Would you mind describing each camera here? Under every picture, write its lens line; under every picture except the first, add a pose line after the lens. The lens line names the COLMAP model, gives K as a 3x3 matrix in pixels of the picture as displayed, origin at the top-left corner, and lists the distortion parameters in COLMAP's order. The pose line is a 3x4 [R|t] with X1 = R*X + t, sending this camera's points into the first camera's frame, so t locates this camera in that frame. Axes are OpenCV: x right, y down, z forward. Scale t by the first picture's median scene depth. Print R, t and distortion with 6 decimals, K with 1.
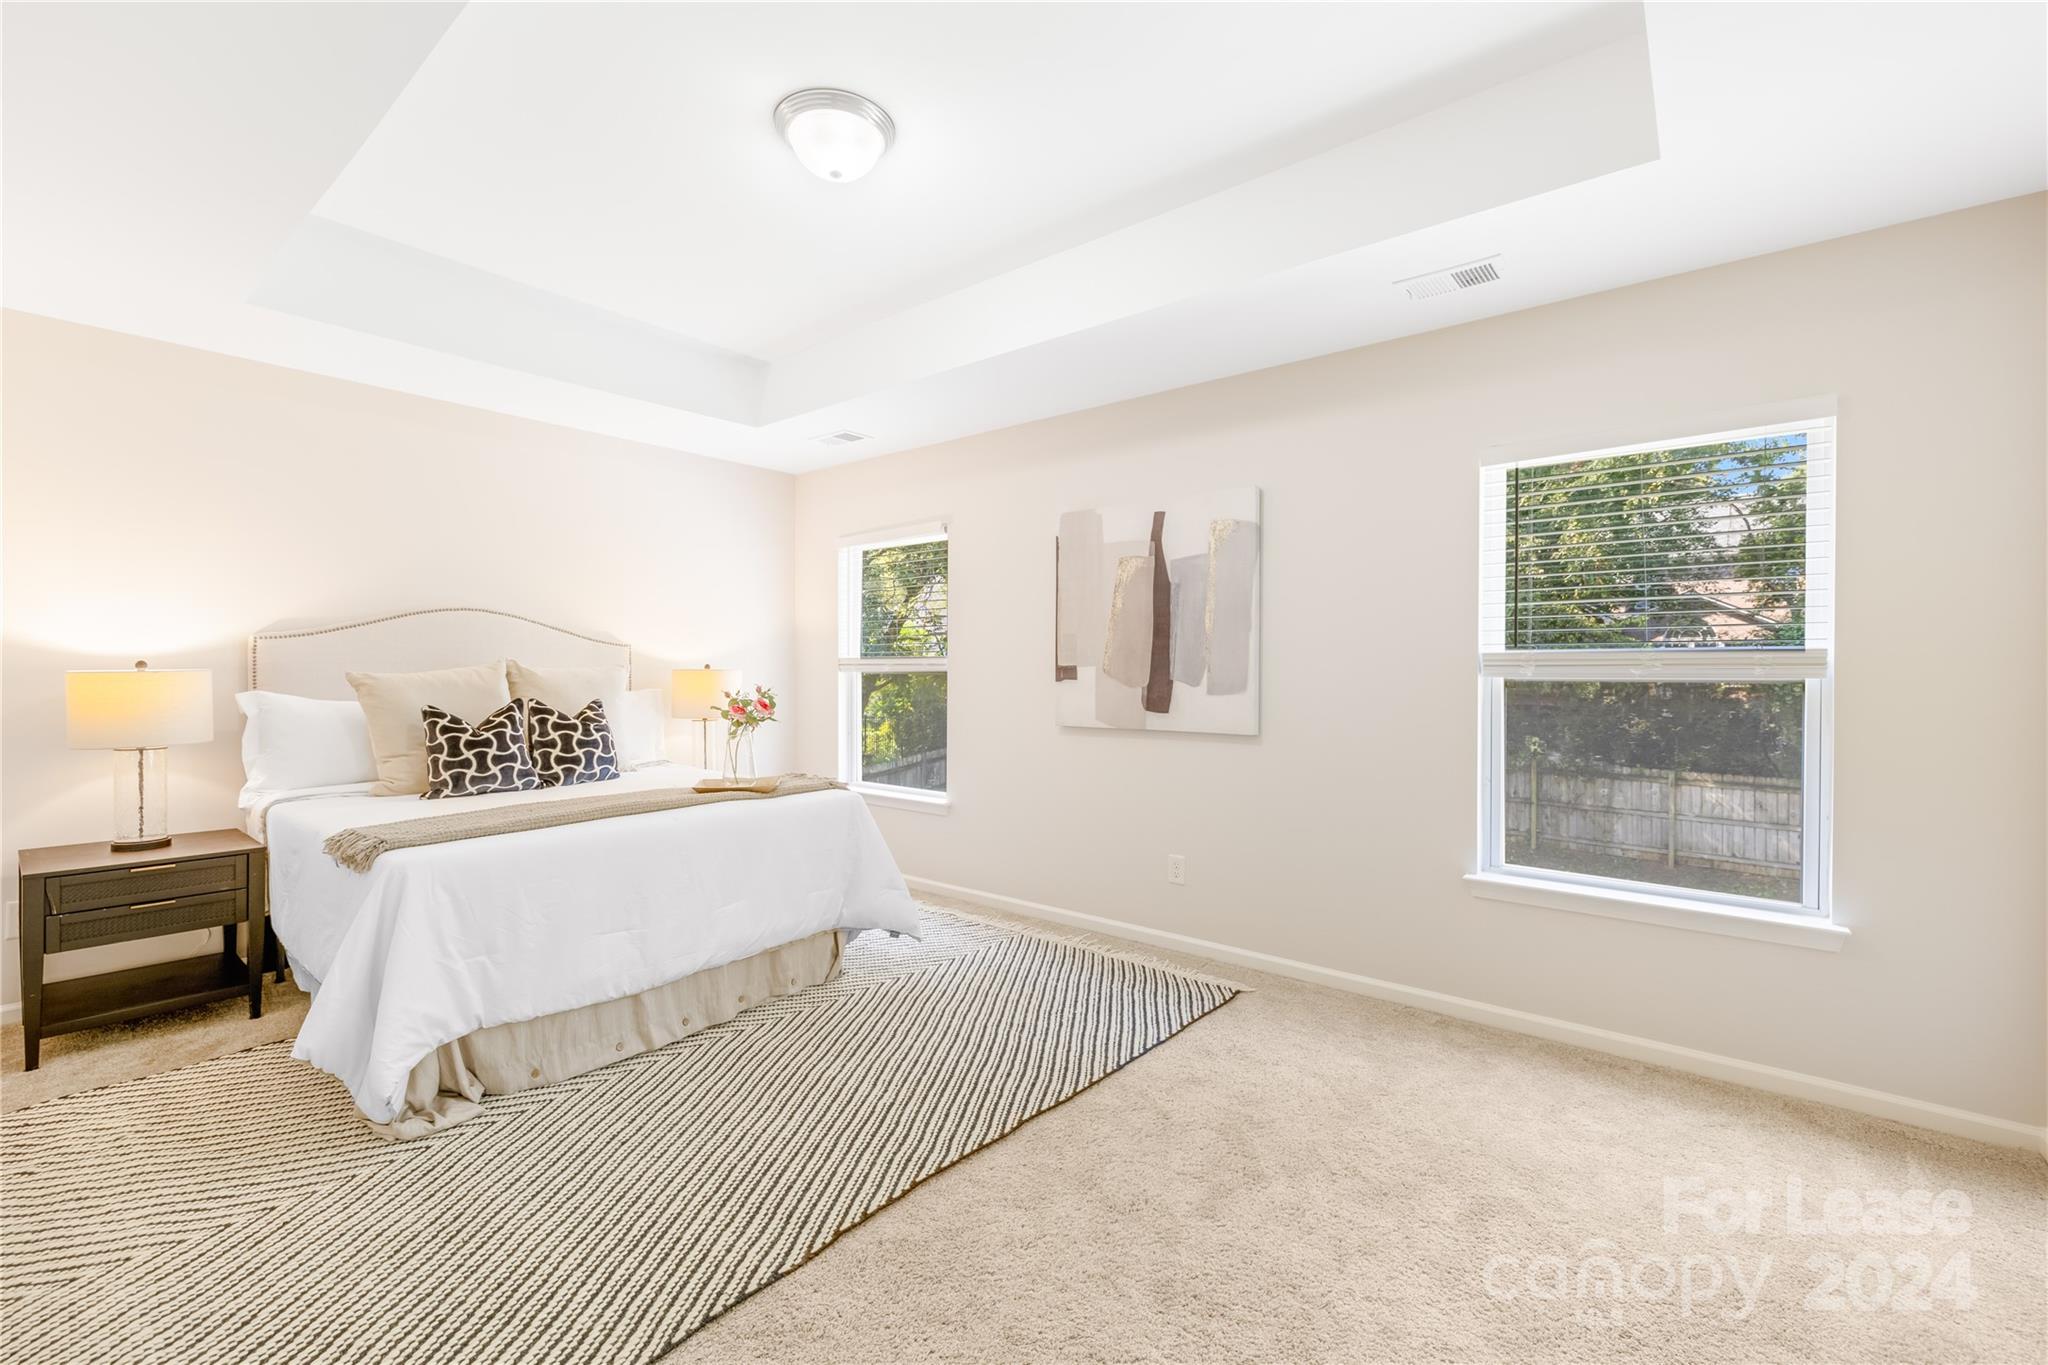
lens RADIAL K [[861.3, 0, 1019.8], [0, 861.3, 672.7], [0, 0, 1]] dist [0.000064, -0.000159]
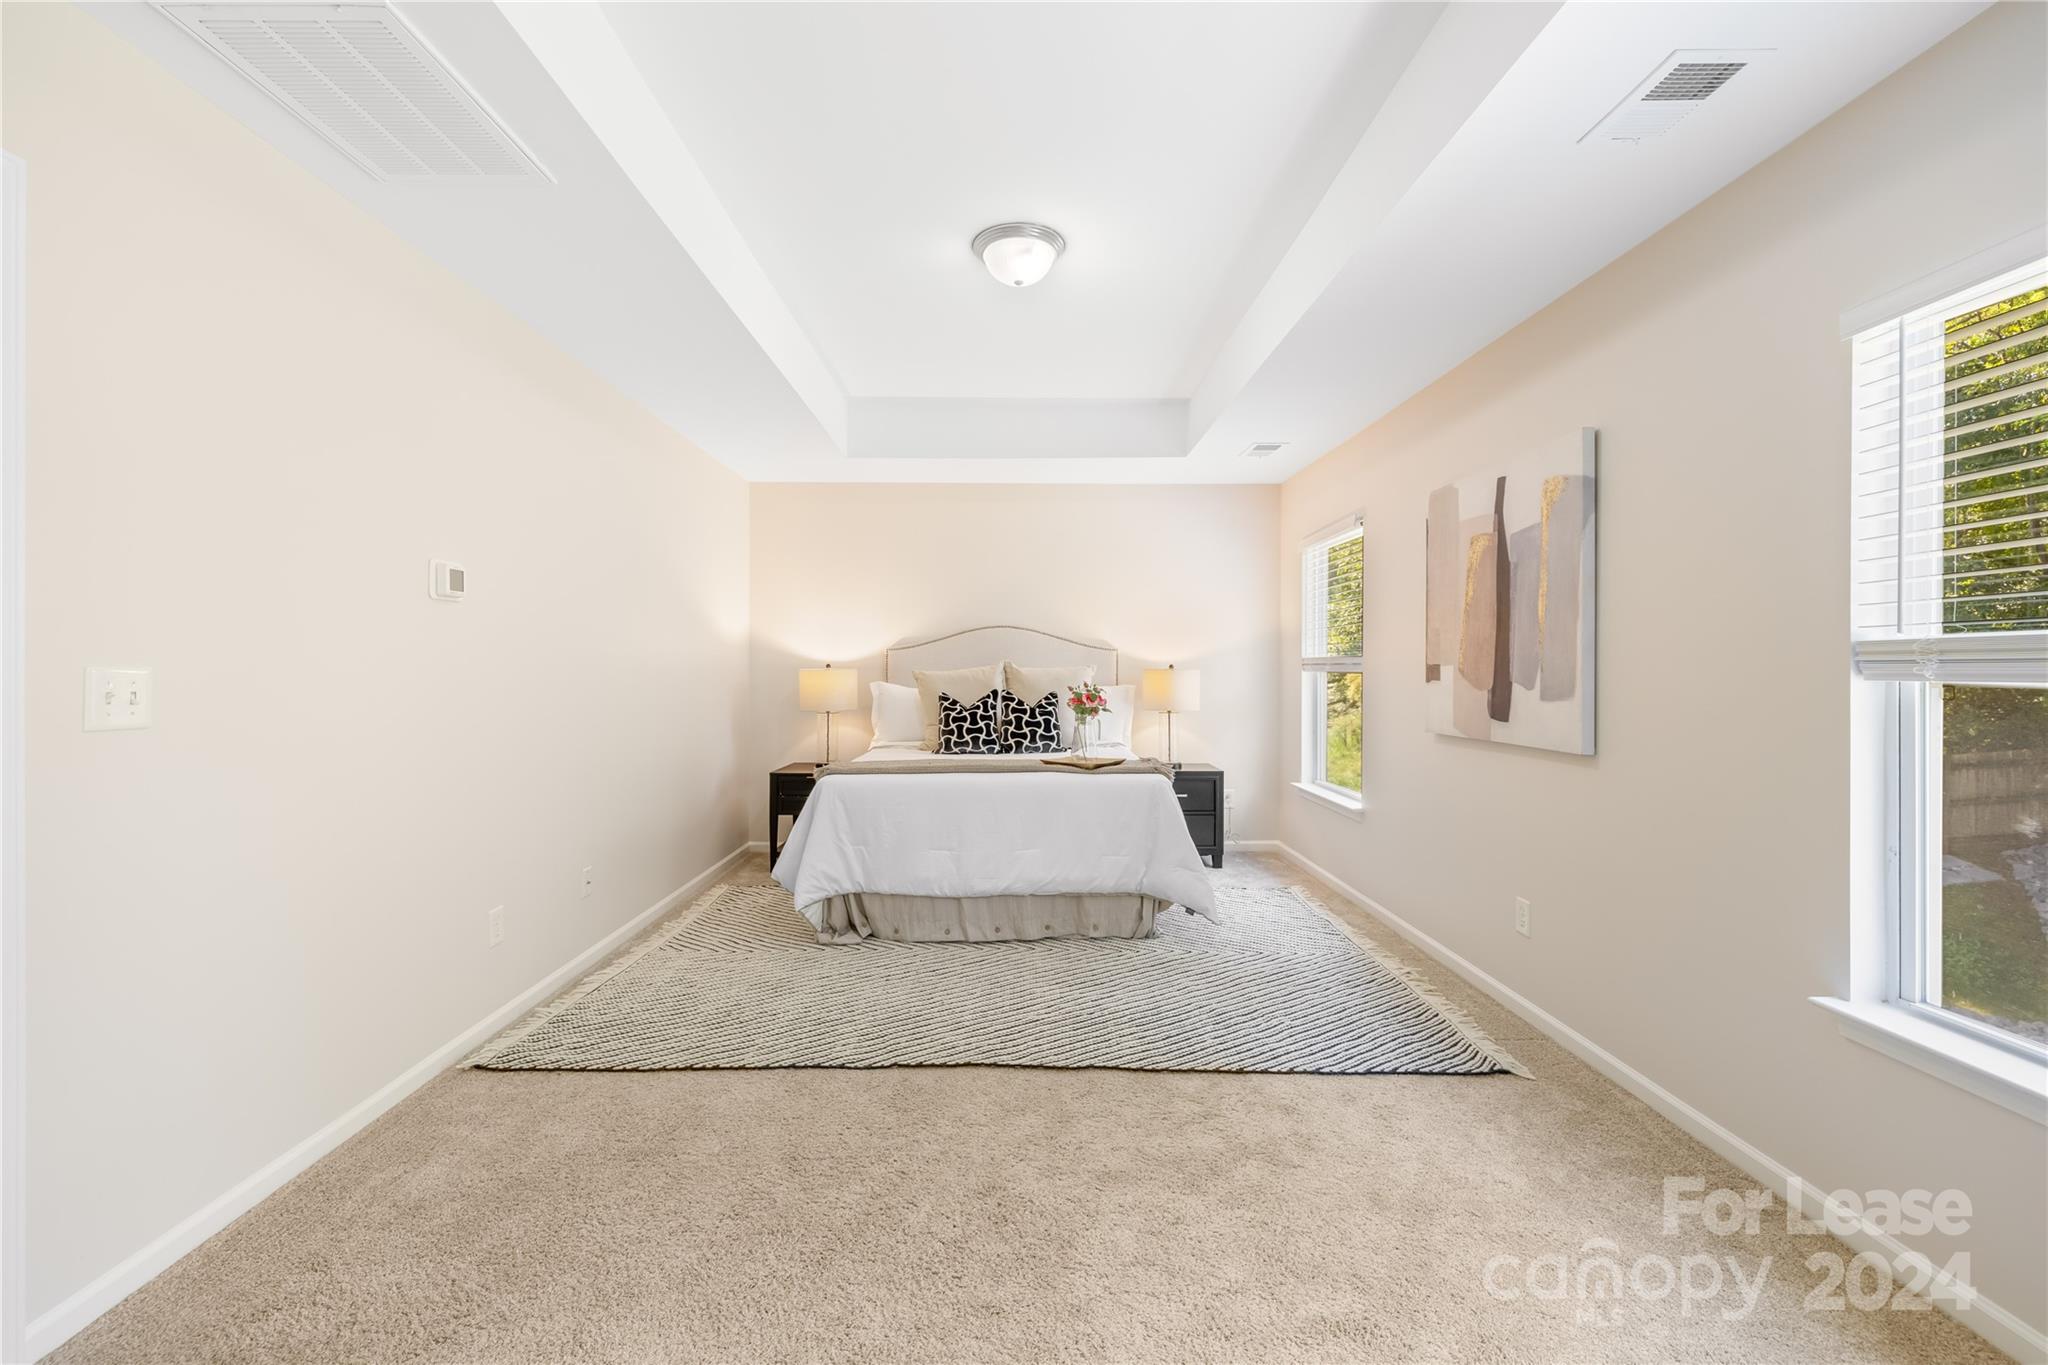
lens RADIAL K [[861.3, 0, 1019.8], [0, 861.3, 672.7], [0, 0, 1]] dist [0.000064, -0.000159]
pose [[0.640480, 0.003257, -0.767968, 0.537190], [-0.005061, 0.999987, 0.000021, 0.002519], [0.767958, 0.003873, 0.640488, 0.131408]]
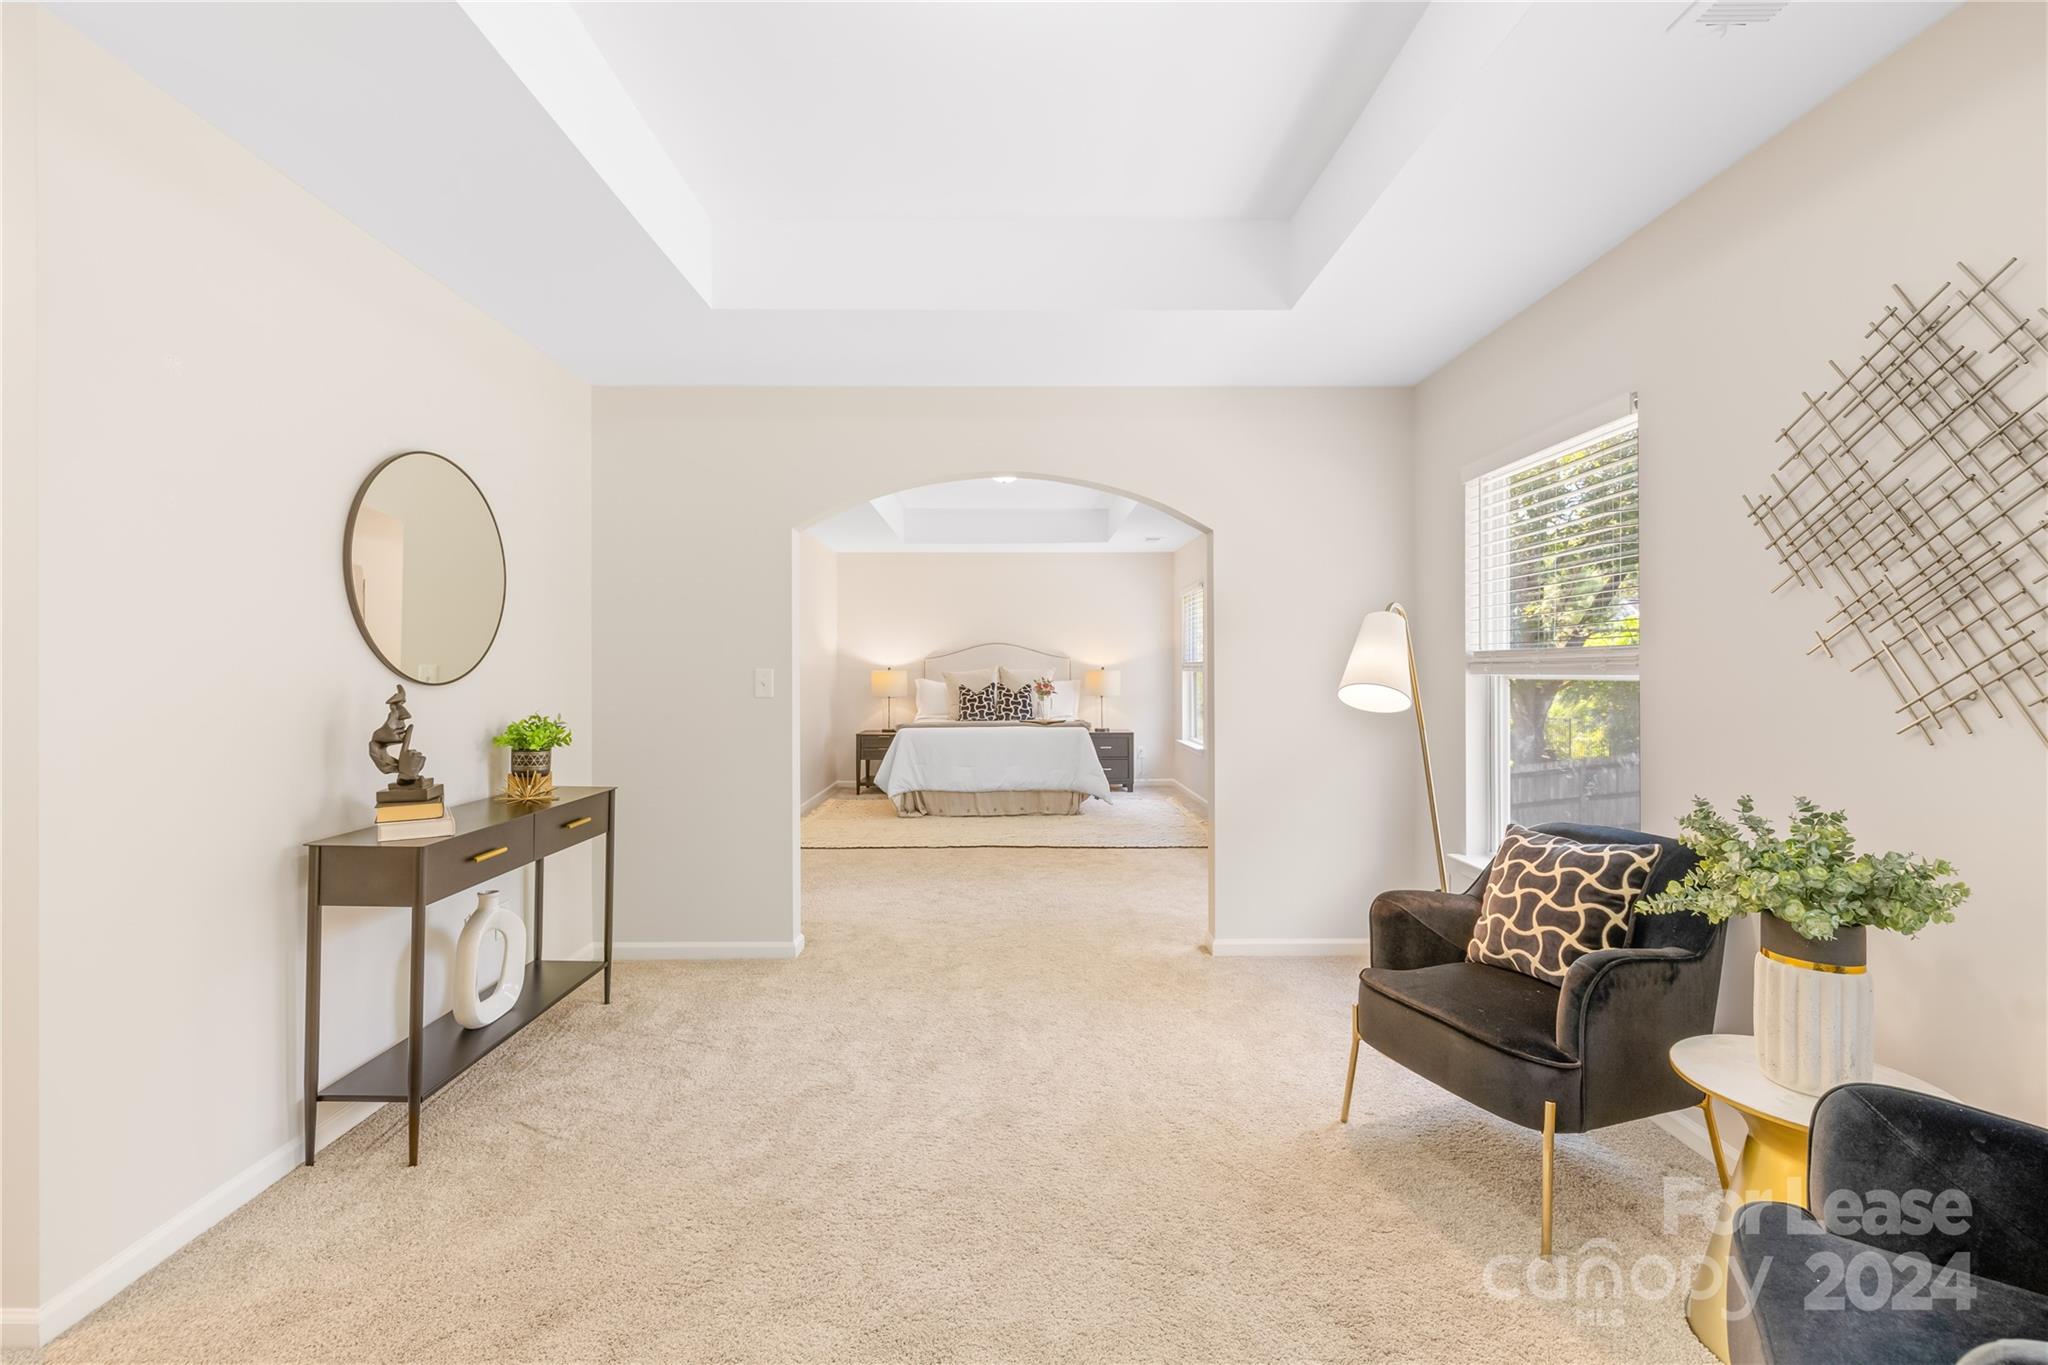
lens RADIAL K [[862.0, 0, 1018.9], [0, 862.0, 665.7], [0, 0, 1]] dist [0.000392, 0.000076]
pose [[0.642847, -0.007023, -0.765962, 1.280837], [-0.001031, 0.999949, -0.010034, 0.007977], [0.765994, 0.007240, 0.642807, -0.458711]]
